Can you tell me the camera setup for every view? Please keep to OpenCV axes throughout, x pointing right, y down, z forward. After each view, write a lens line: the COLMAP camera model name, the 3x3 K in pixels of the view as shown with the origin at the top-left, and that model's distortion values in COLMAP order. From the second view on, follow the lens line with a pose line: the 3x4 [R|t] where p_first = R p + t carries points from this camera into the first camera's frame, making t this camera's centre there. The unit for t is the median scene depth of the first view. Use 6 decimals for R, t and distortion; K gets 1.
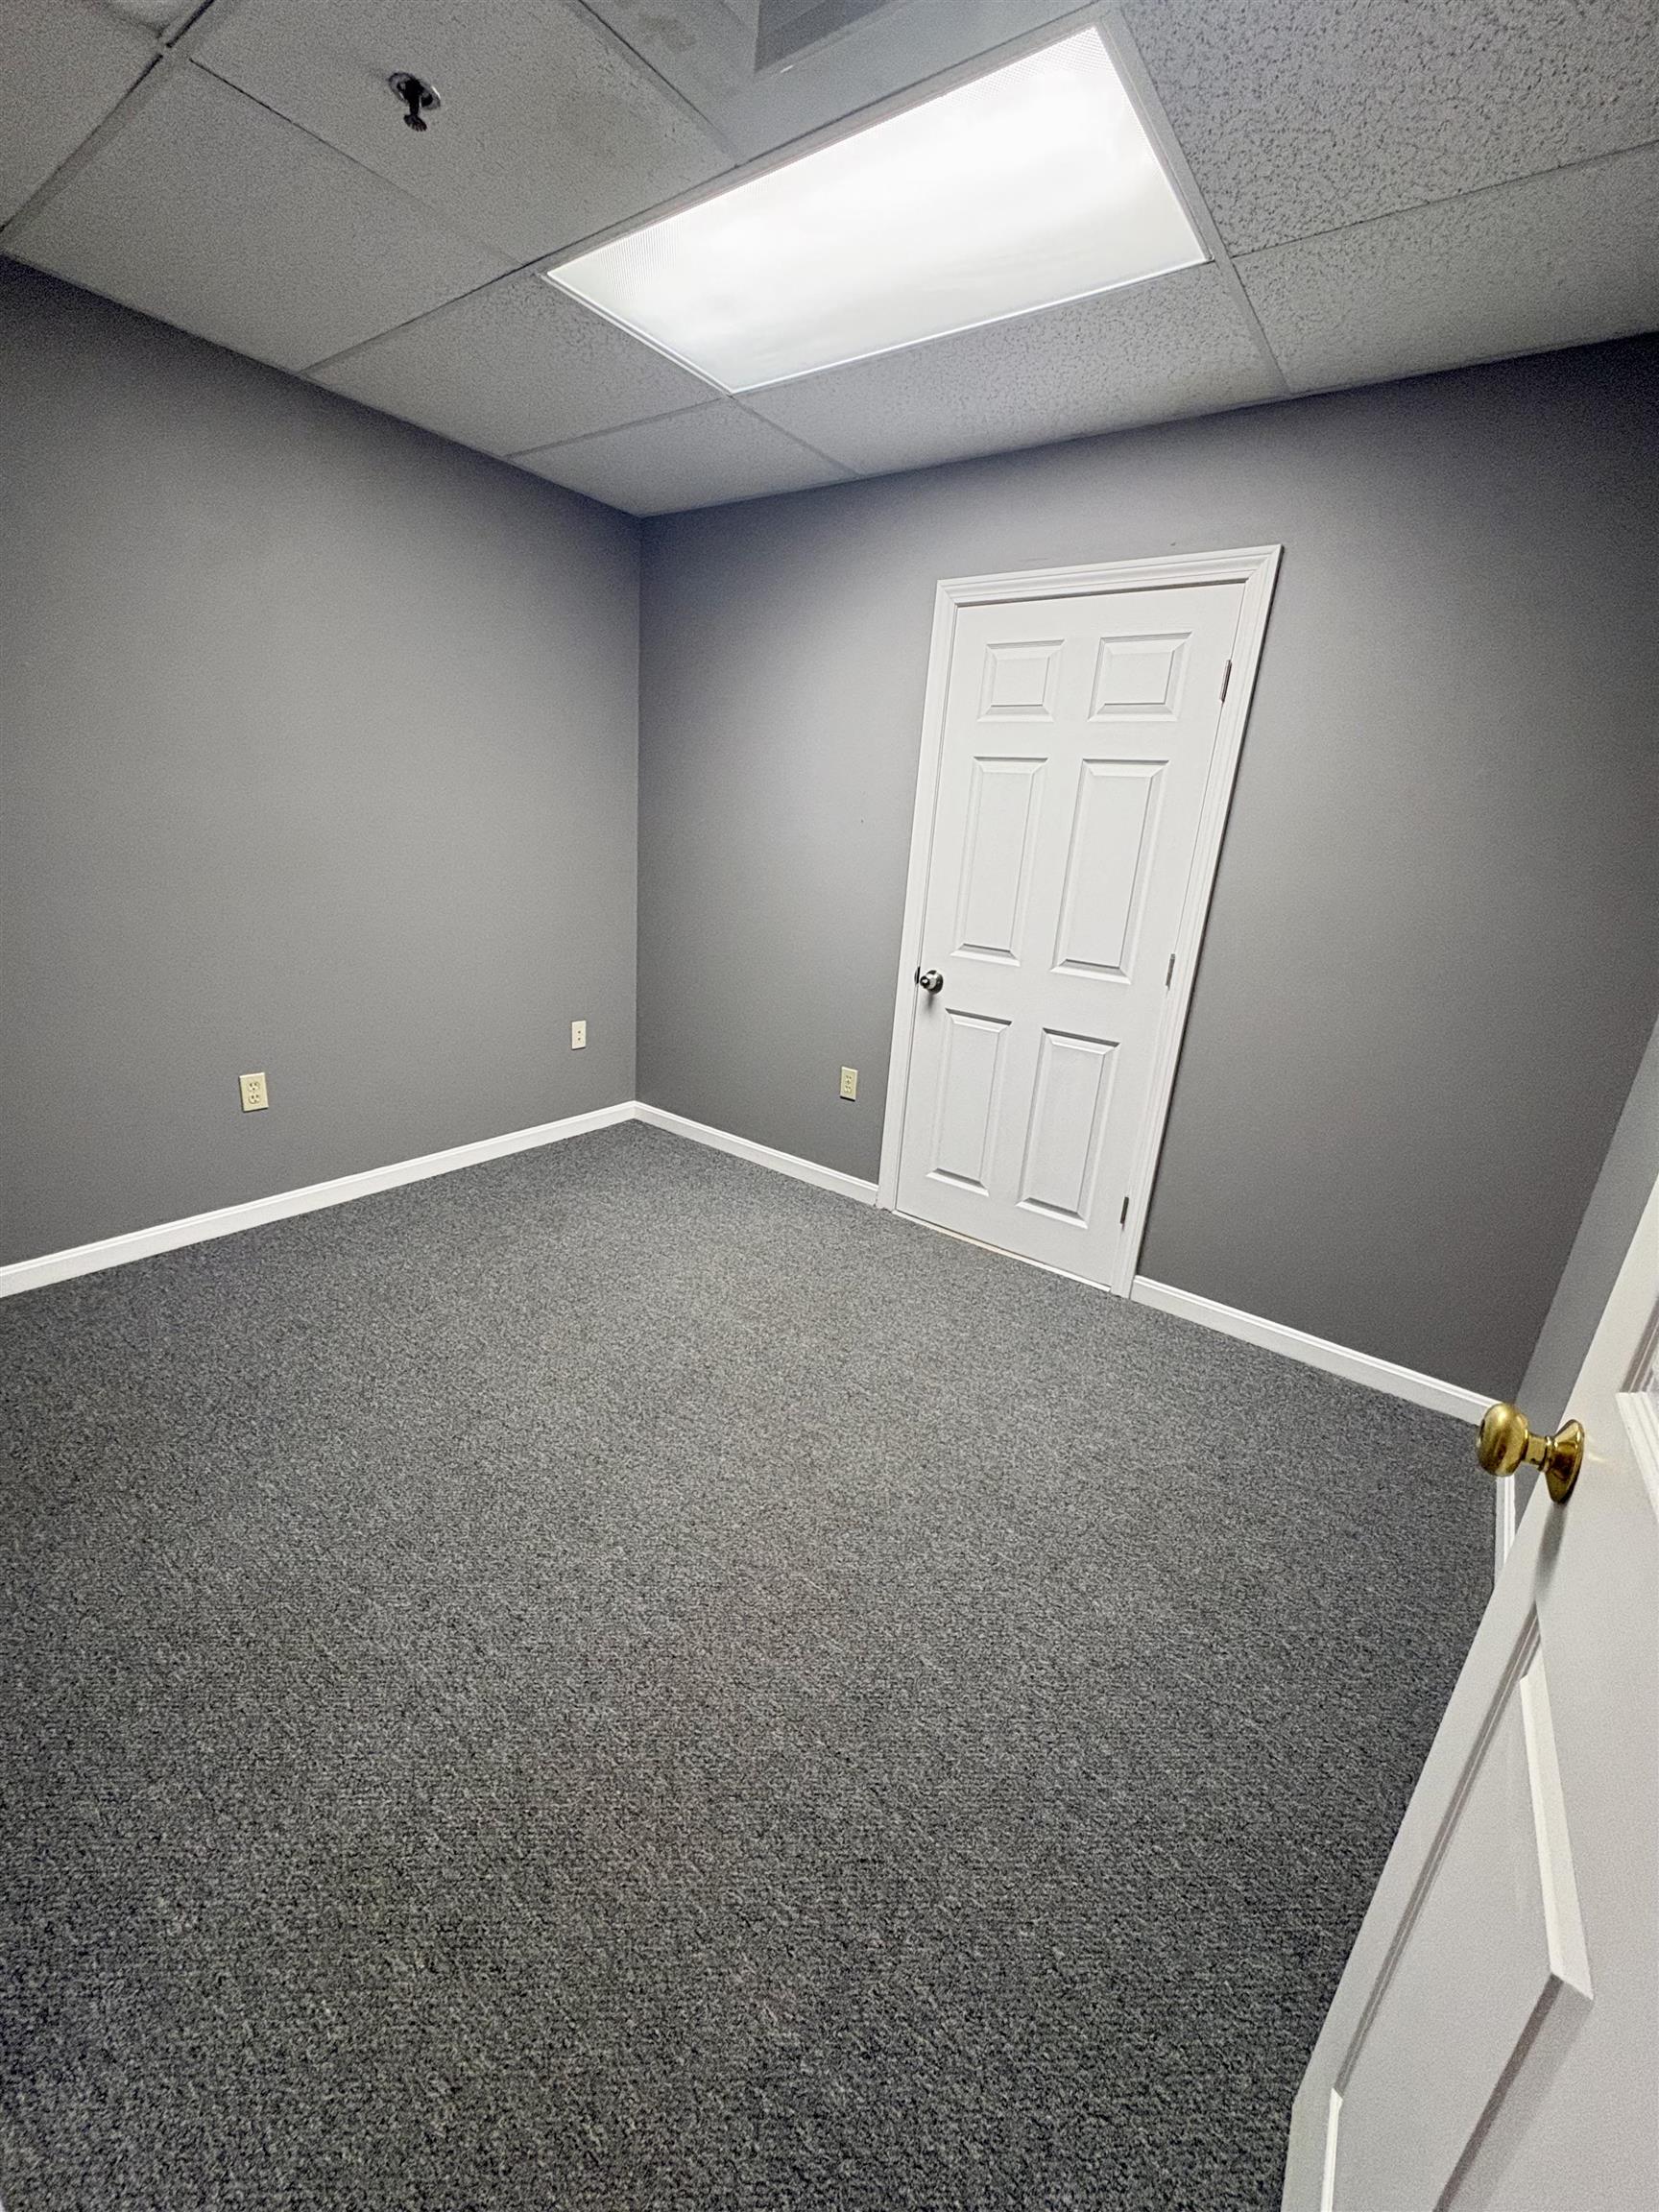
lens RADIAL K [[882.3, 0, 829.5], [0, 882.3, 1106.0], [0, 0, 1]] dist [-0.000525, 0.000141]
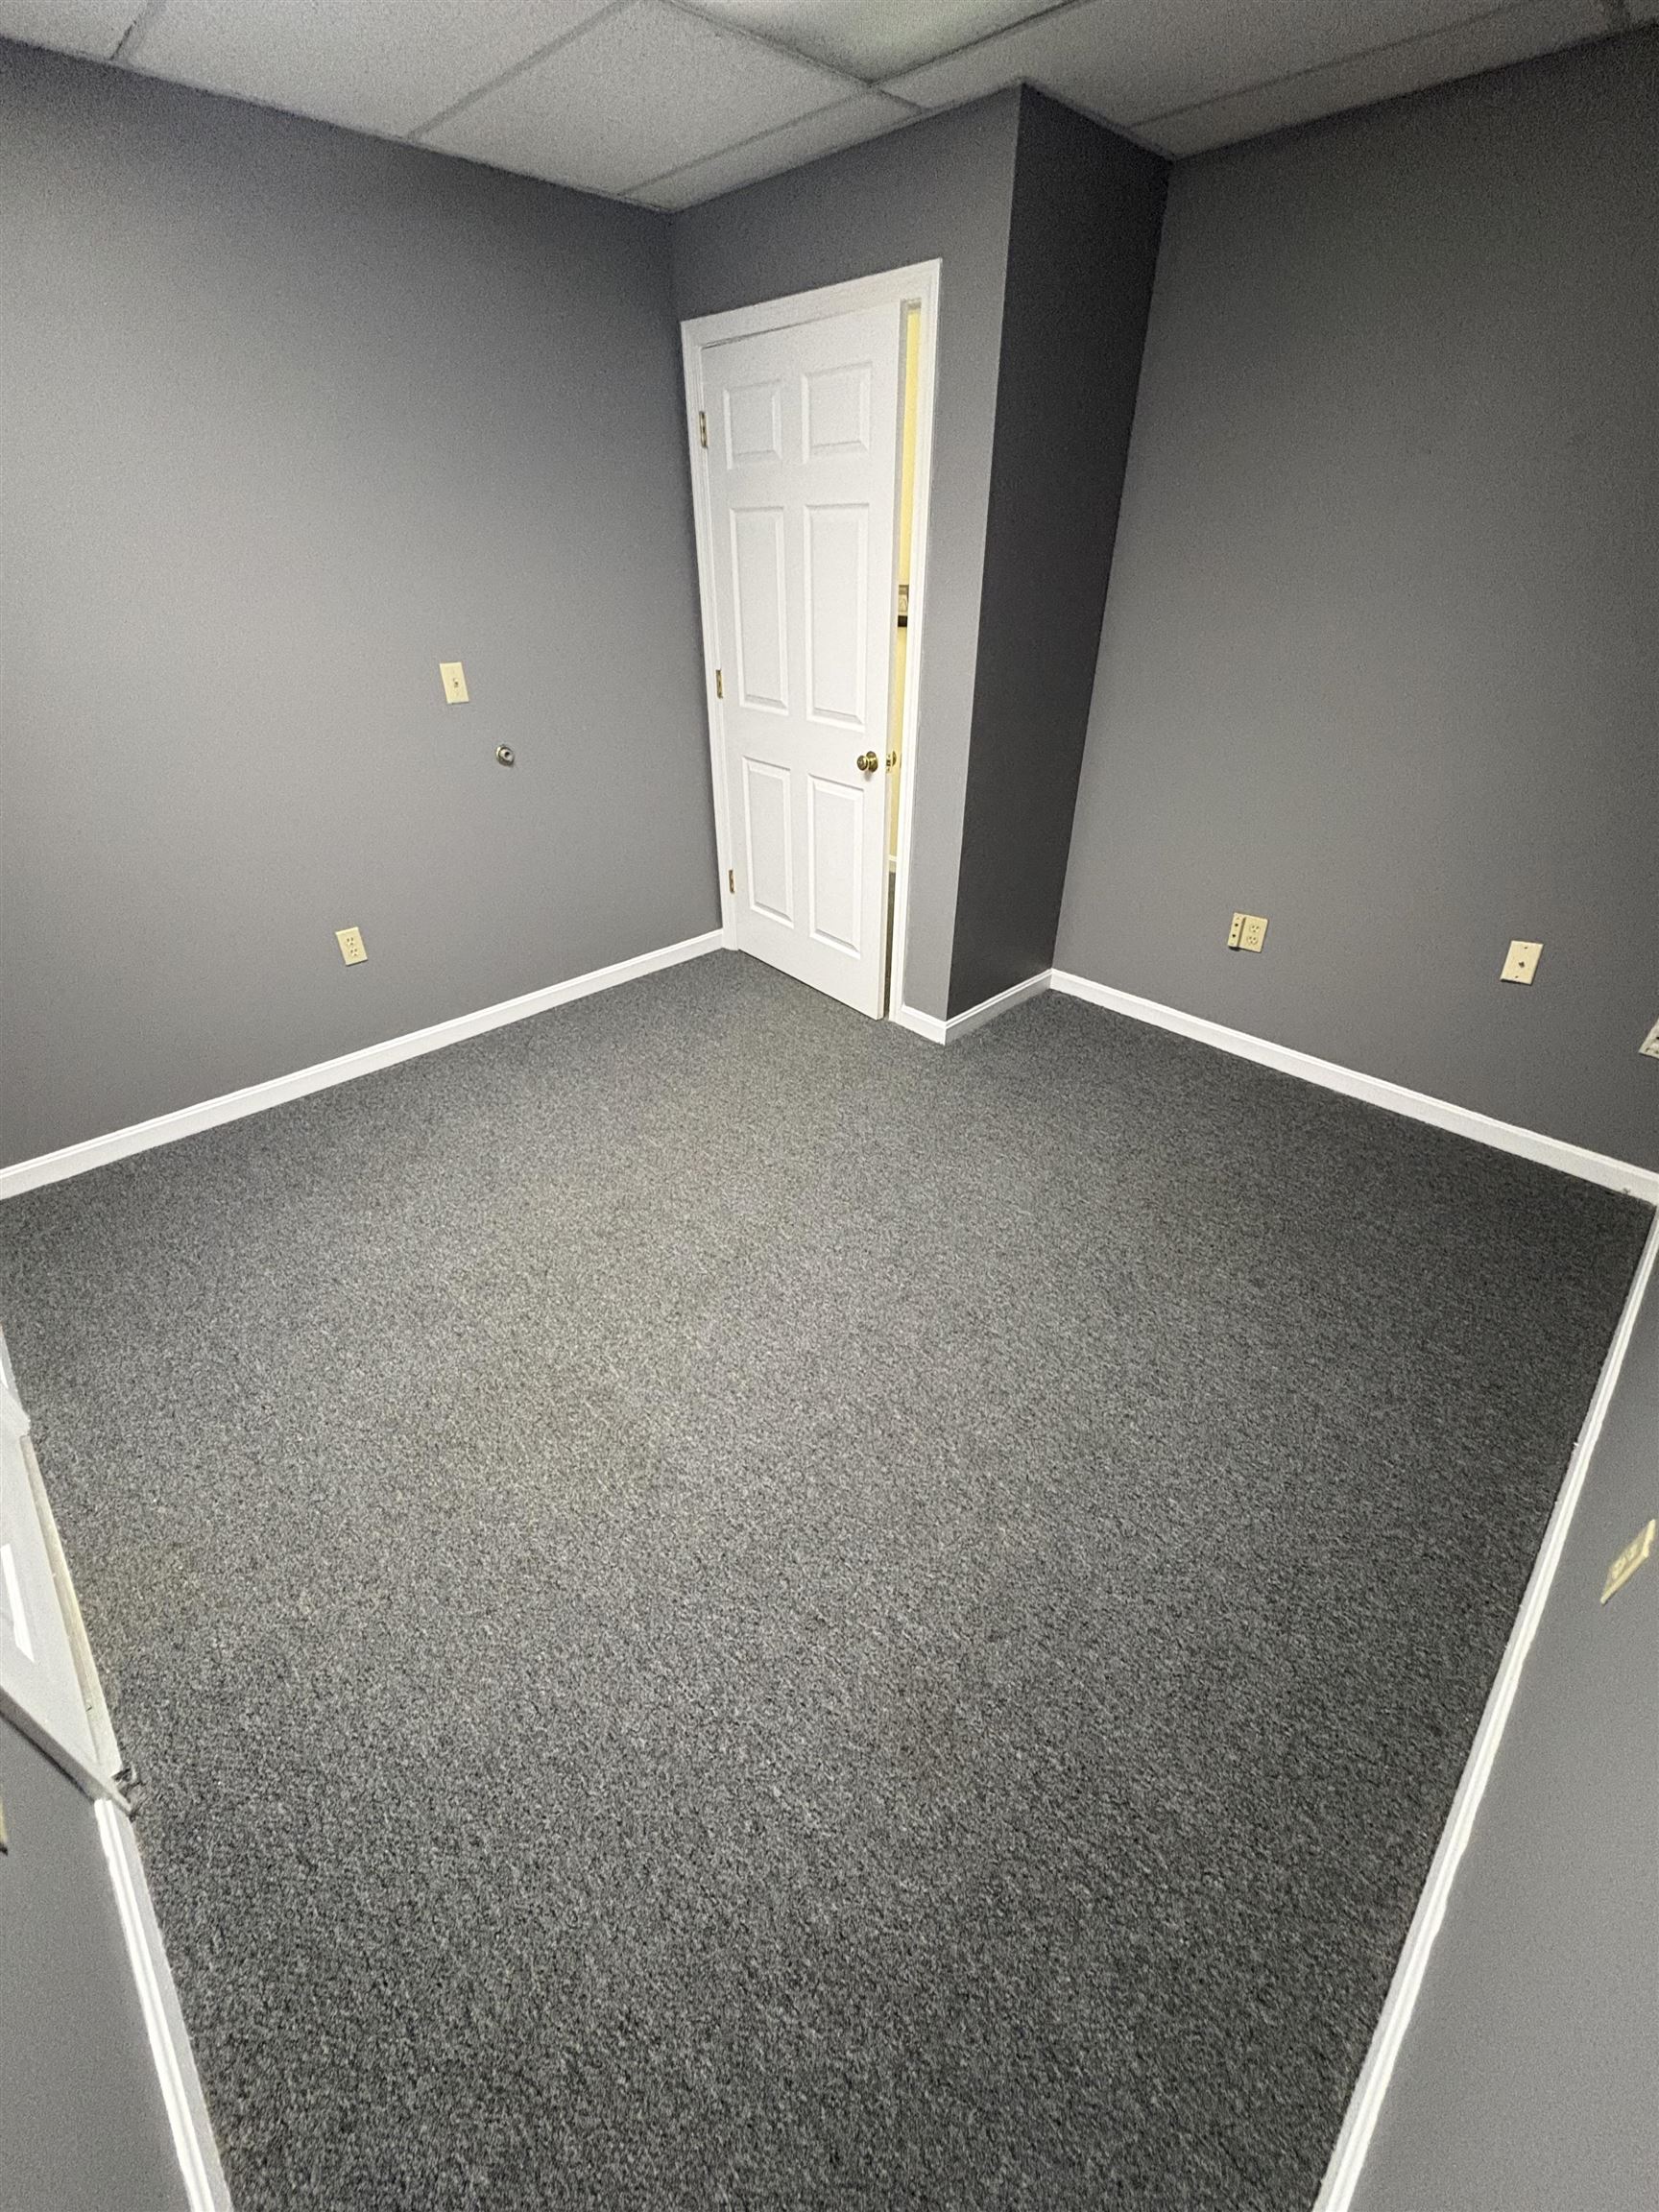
lens RADIAL K [[882.3, 0, 829.5], [0, 882.3, 1106.0], [0, 0, 1]] dist [-0.000525, 0.000141]
pose [[-0.986515, -0.139263, 0.085994, -0.410435], [-0.021746, 0.632264, 0.774448, -0.664789], [-0.162222, 0.762134, -0.626766, 1.657361]]
